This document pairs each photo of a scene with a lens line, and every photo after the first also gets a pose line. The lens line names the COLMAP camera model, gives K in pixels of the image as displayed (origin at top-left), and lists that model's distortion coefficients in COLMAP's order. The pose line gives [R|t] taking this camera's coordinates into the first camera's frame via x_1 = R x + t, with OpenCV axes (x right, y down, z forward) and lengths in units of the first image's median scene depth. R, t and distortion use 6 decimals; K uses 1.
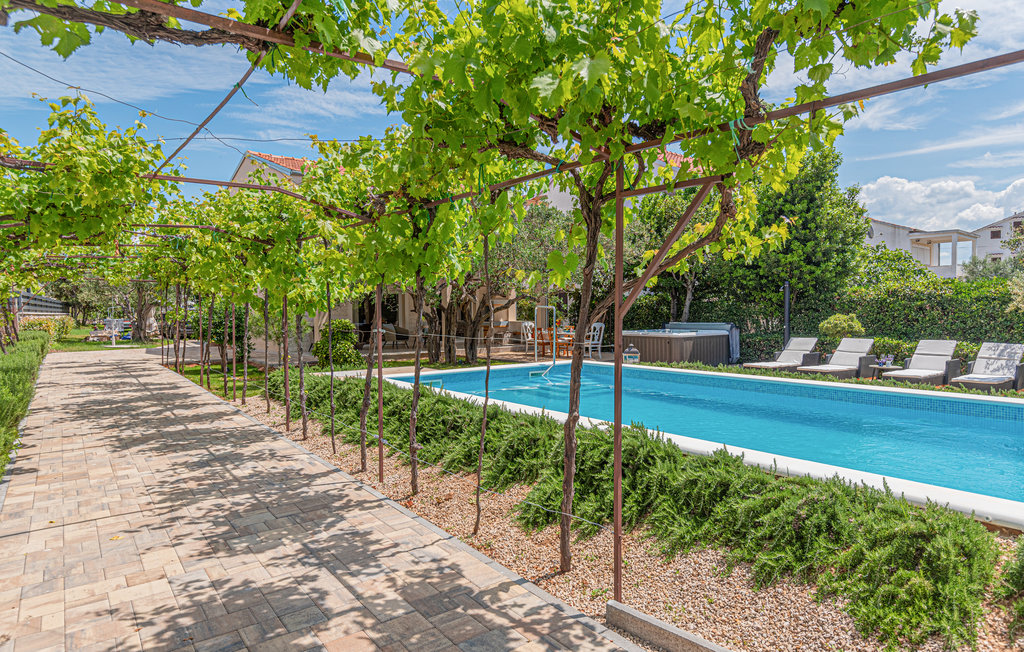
lens RADIAL K [[633.6, 0, 512.0], [0, 633.6, 326.0], [0, 0, 1]] dist [-0.000282, -0.000146]
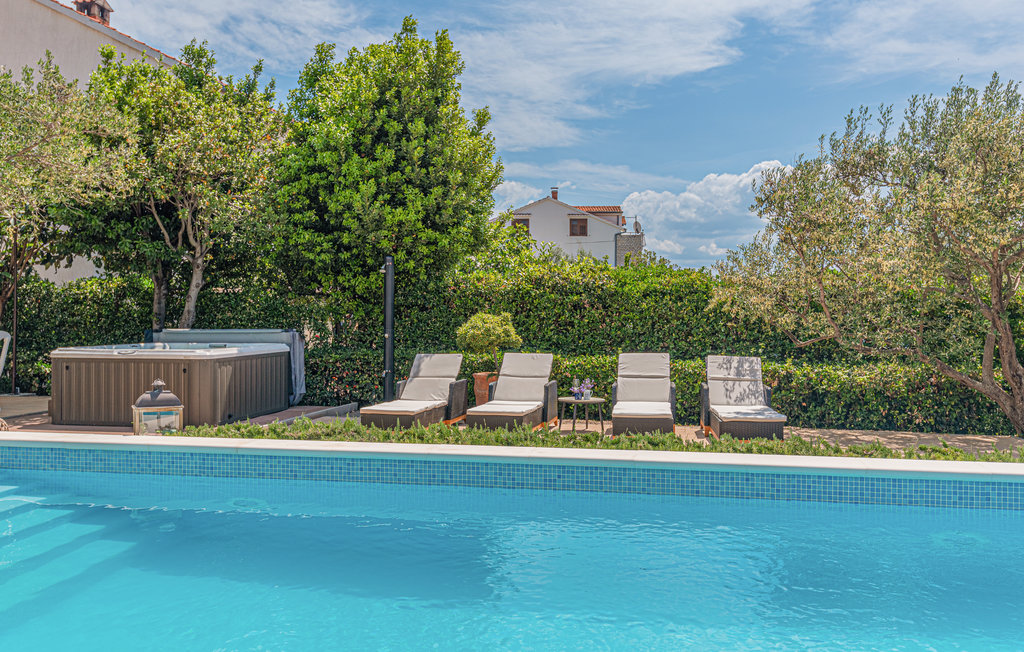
lens RADIAL K [[865.1, 0, 512.4], [0, 865.1, 309.7], [0, 0, 1]] dist [0.061155, -0.004128]
pose [[0.750625, 0.013924, 0.660582, 0.000647], [0.008956, 0.999472, -0.031244, 0.003317], [-0.660668, 0.029369, 0.750104, 0.353432]]
